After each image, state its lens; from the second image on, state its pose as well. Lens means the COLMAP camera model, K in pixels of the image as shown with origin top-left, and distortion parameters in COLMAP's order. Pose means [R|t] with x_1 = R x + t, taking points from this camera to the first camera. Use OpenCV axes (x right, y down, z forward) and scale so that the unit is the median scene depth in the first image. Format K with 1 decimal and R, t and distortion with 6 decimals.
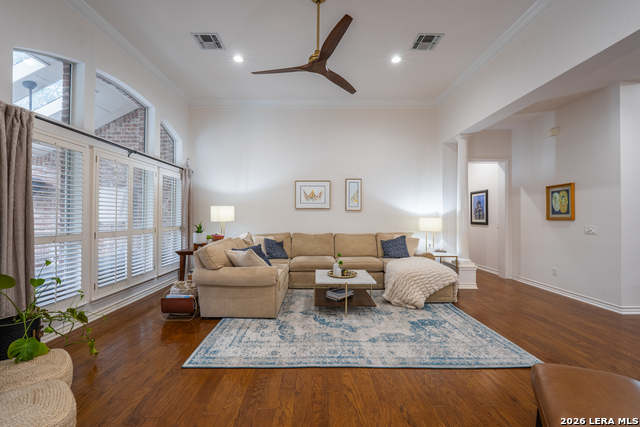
lens RADIAL K [[260.6, 0, 314.8], [0, 260.6, 213.9], [0, 0, 1]] dist [-0.006737, 0.000036]
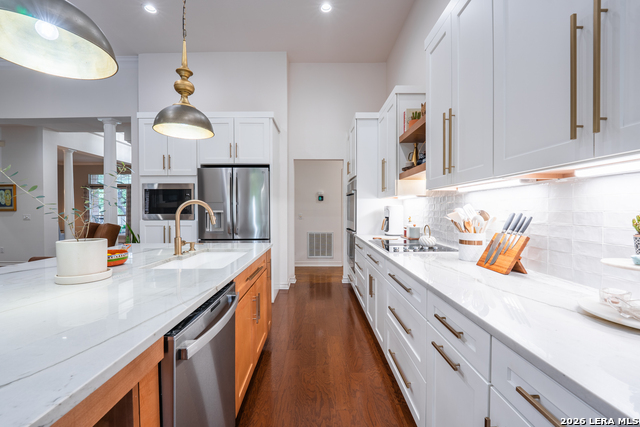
lens RADIAL K [[263.8, 0, 317.2], [0, 263.8, 214.2], [0, 0, 1]] dist [-0.011441, -0.000662]
pose [[-0.003542, -0.025259, 0.999675, -0.582278], [-0.010058, 0.999631, 0.025222, -0.014271], [-0.999943, -0.009966, -0.003795, -0.881354]]
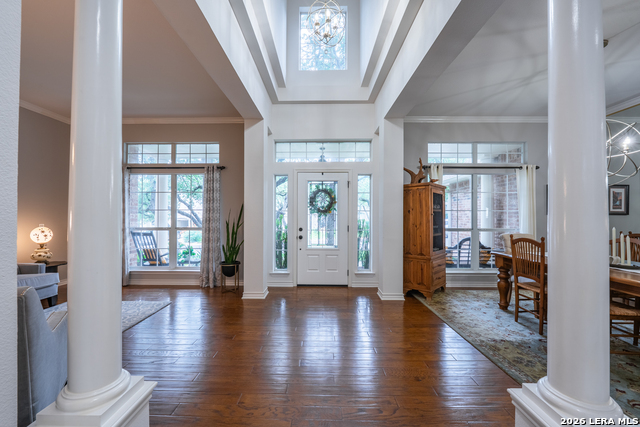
lens RADIAL K [[263.2, 0, 314.4], [0, 263.2, 212.8], [0, 0, 1]] dist [-0.004198, -0.000087]
pose [[0.020757, 0.007616, 0.999756, 1.232632], [-0.014000, 0.999875, -0.007327, 0.012493], [-0.999687, -0.013844, 0.020861, 0.869401]]
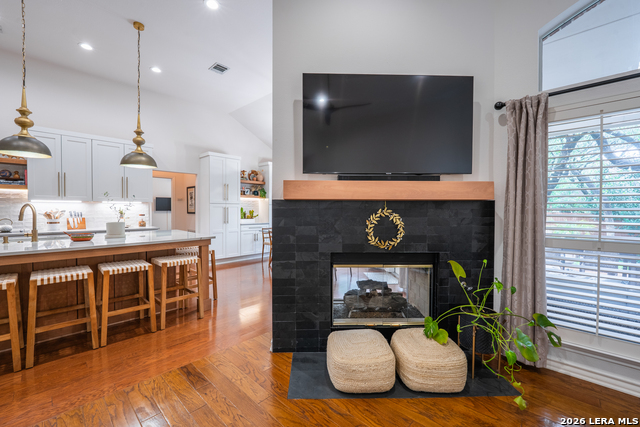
lens RADIAL K [[263.8, 0, 317.2], [0, 263.8, 214.2], [0, 0, 1]] dist [-0.011441, -0.000662]
pose [[-0.687009, 0.004562, -0.726635, 0.044517], [0.001367, 0.999987, 0.004986, 0.004836], [0.726648, 0.002432, -0.687006, 0.817187]]
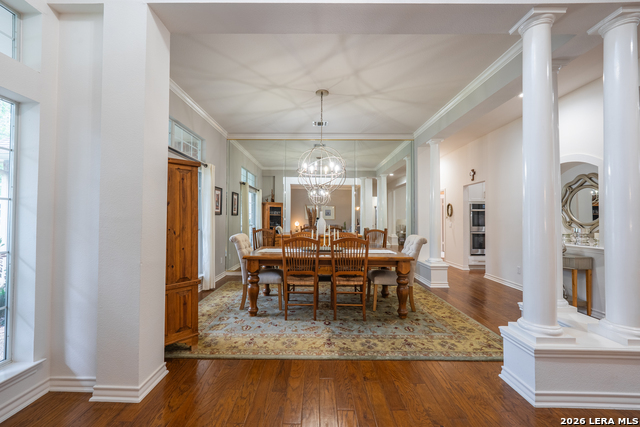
lens RADIAL K [[260.6, 0, 314.8], [0, 260.6, 213.9], [0, 0, 1]] dist [-0.006737, 0.000036]
pose [[-0.999830, -0.013468, 0.012588, 2.190864], [-0.013810, 0.999526, -0.027503, 0.023920], [-0.012212, -0.027672, -0.999542, 1.150351]]
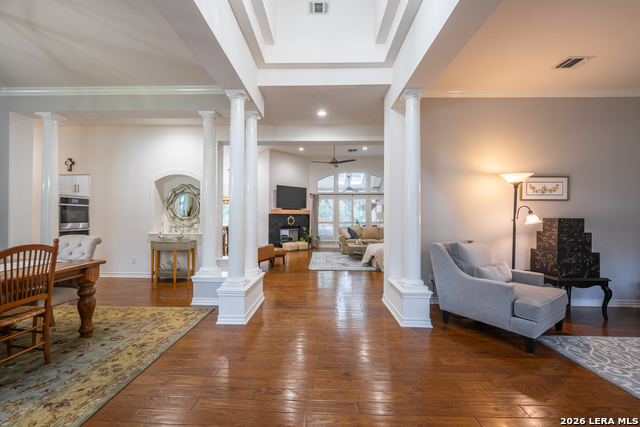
lens RADIAL K [[259.2, 0, 316.2], [0, 259.2, 214.7], [0, 0, 1]] dist [-0.001202, 0.000045]
pose [[-0.027361, -0.012834, -0.999543, 2.711732], [0.006264, 0.999896, -0.013010, 0.023264], [0.999606, -0.006617, -0.027277, 0.850527]]
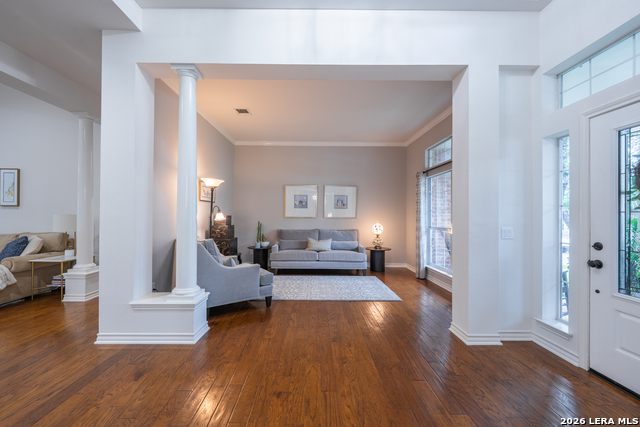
lens RADIAL K [[260.6, 0, 314.8], [0, 260.6, 213.9], [0, 0, 1]] dist [-0.006737, 0.000036]
pose [[0.999976, -0.000062, 0.006933, 2.084560], [0.000027, 0.999987, 0.005082, 0.013457], [-0.006933, -0.005081, 0.999963, 0.292592]]
